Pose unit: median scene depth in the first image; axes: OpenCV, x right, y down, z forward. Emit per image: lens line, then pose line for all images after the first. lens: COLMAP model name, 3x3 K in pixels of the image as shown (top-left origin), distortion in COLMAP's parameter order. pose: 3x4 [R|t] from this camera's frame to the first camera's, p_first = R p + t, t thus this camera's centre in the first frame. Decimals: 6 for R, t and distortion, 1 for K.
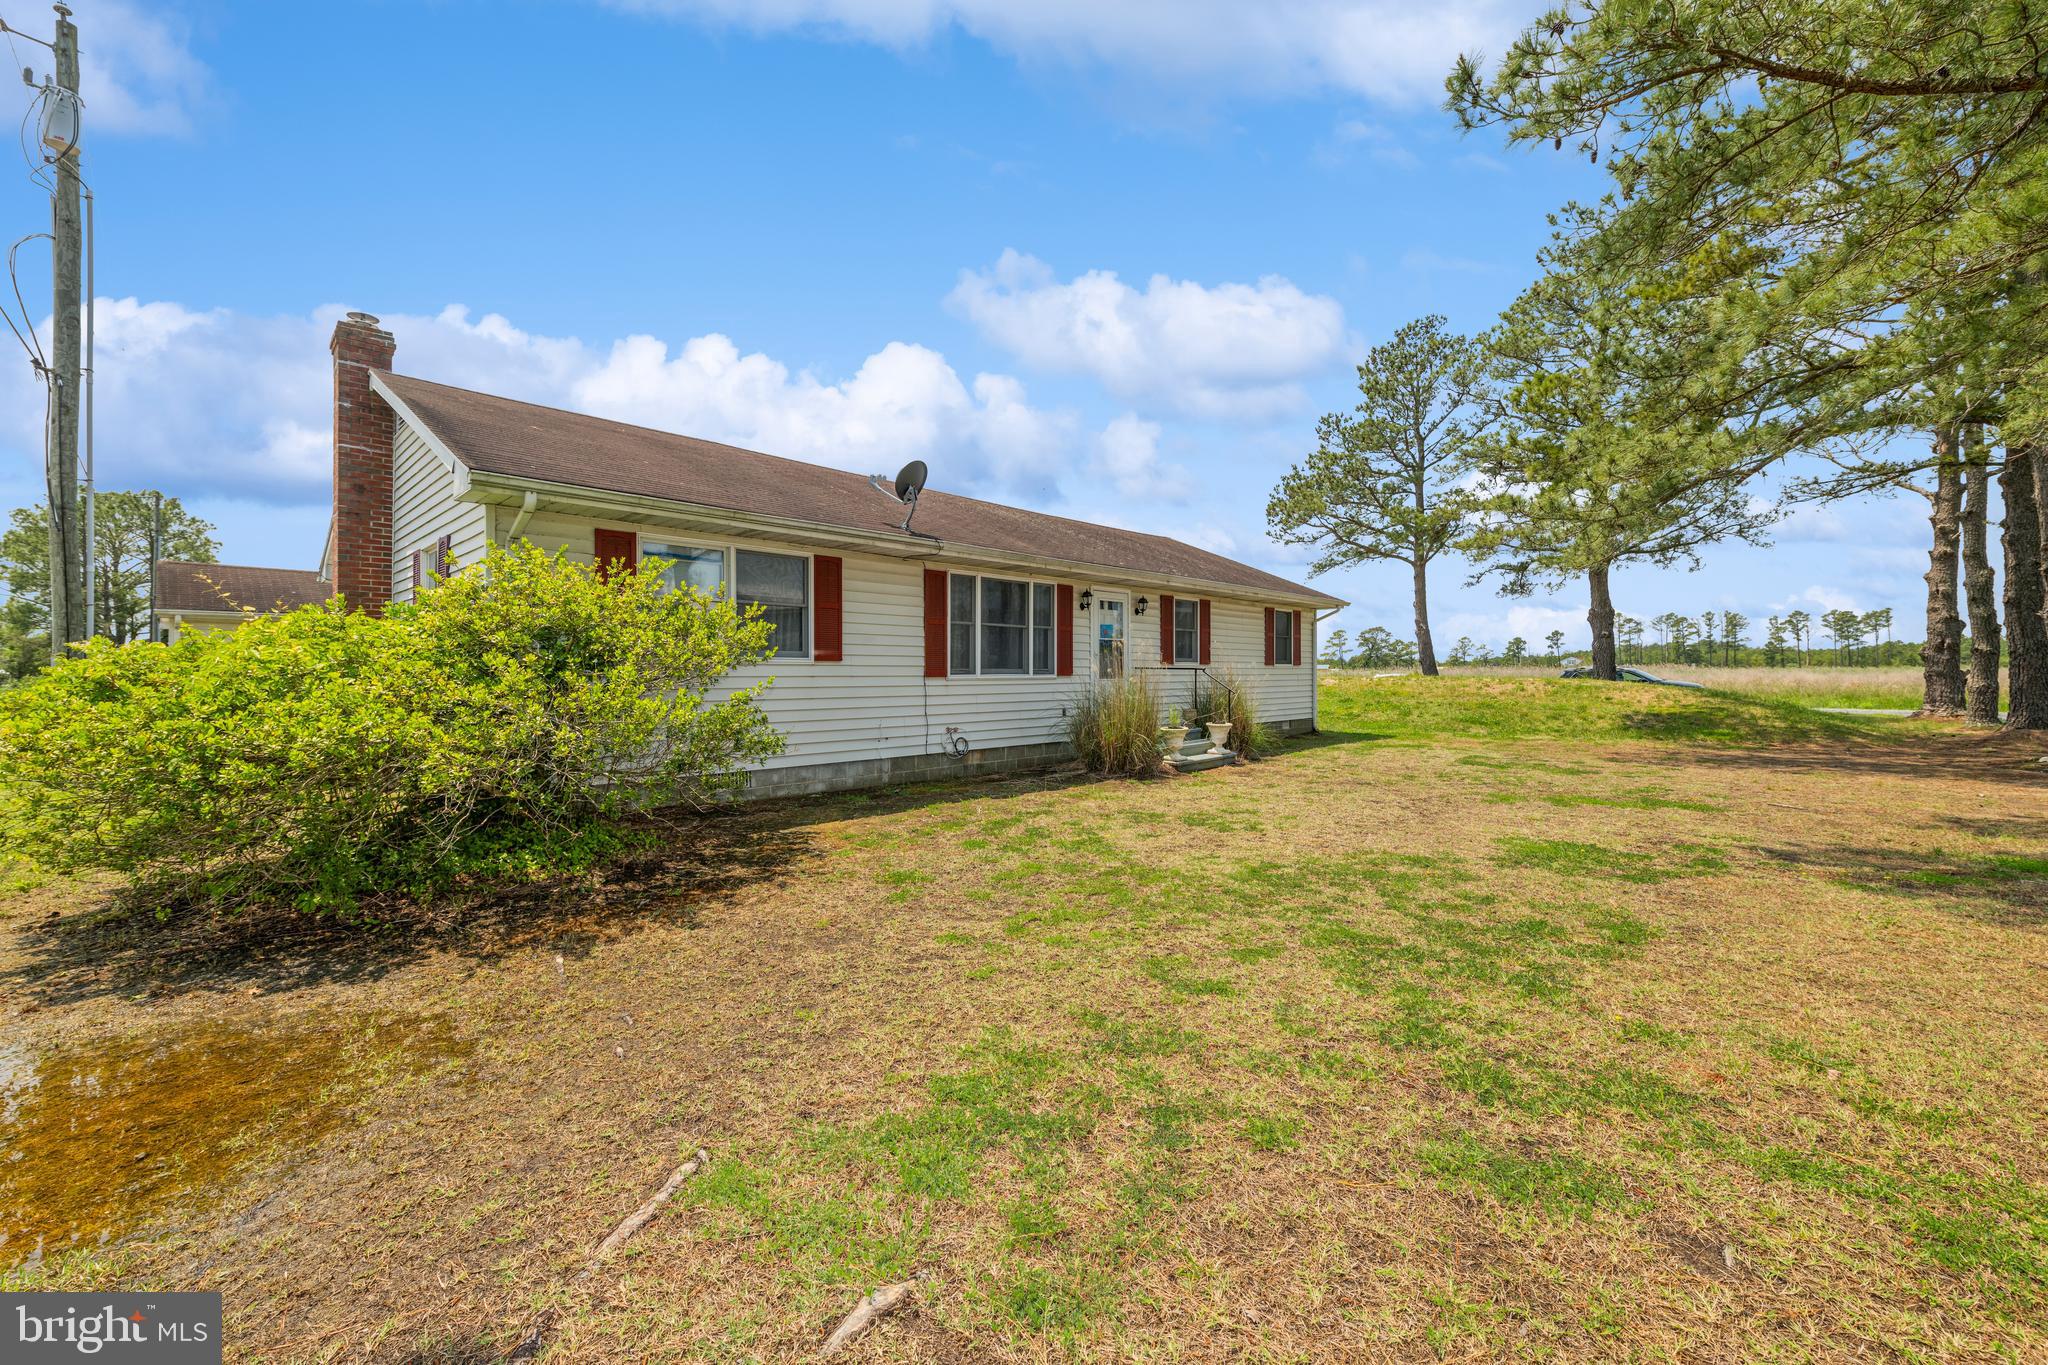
lens RADIAL K [[809.8, 0, 1039.8], [0, 809.8, 677.0], [0, 0, 1]] dist [0.013753, -0.003948]
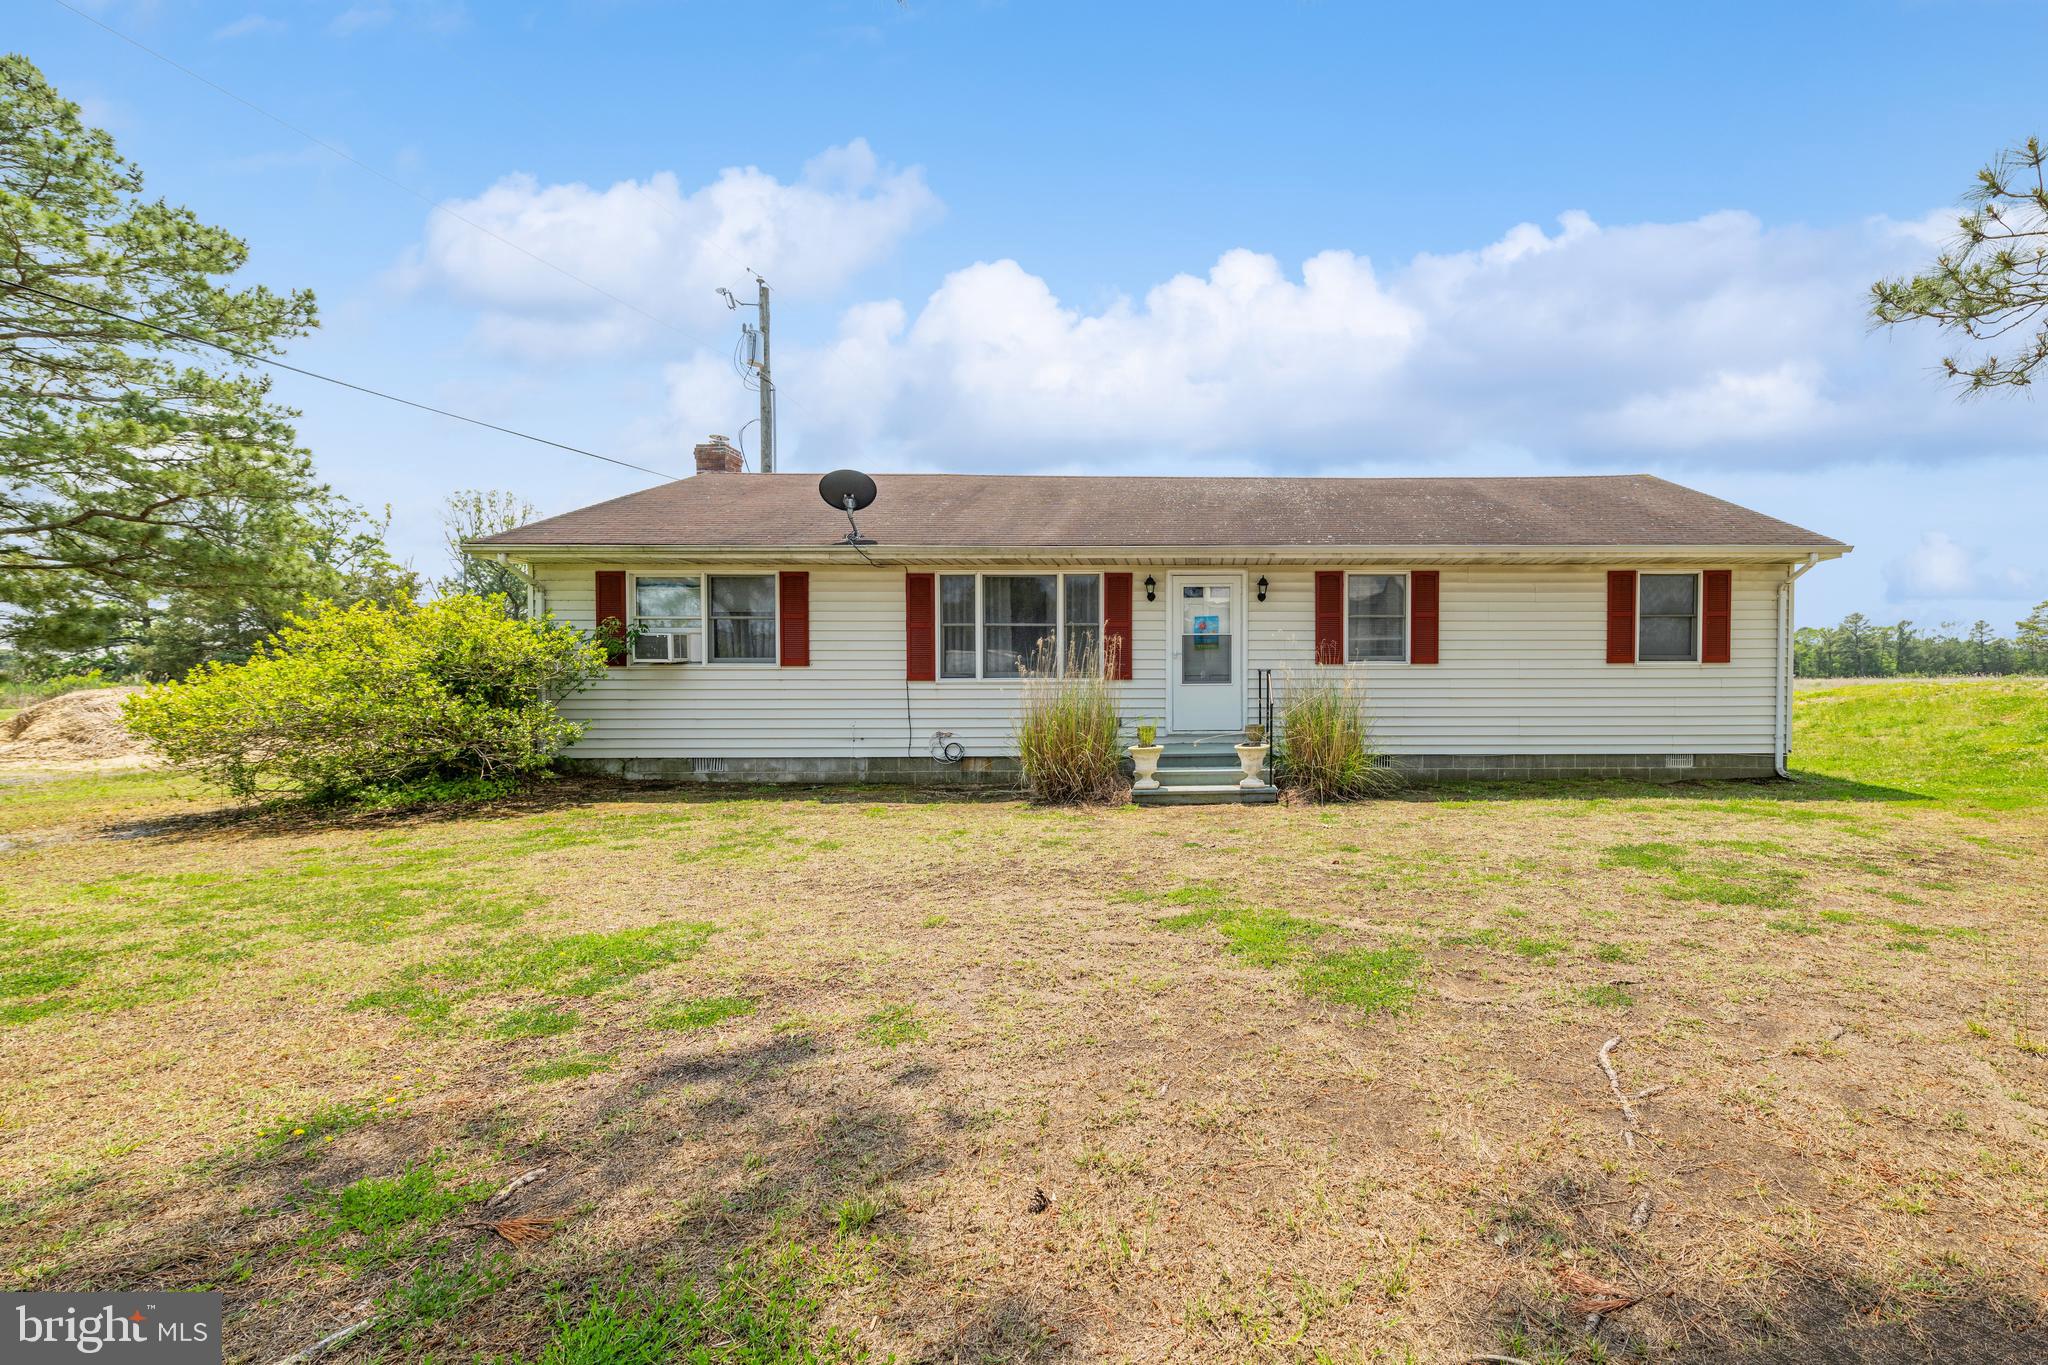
lens RADIAL K [[809.8, 0, 1037.6], [0, 809.8, 684.4], [0, 0, 1]] dist [0.013753, -0.003948]
pose [[0.705429, 0.005114, -0.708763, 0.665969], [-0.001780, 0.999984, 0.005445, -0.000984], [0.708779, -0.002579, 0.705426, 0.386930]]
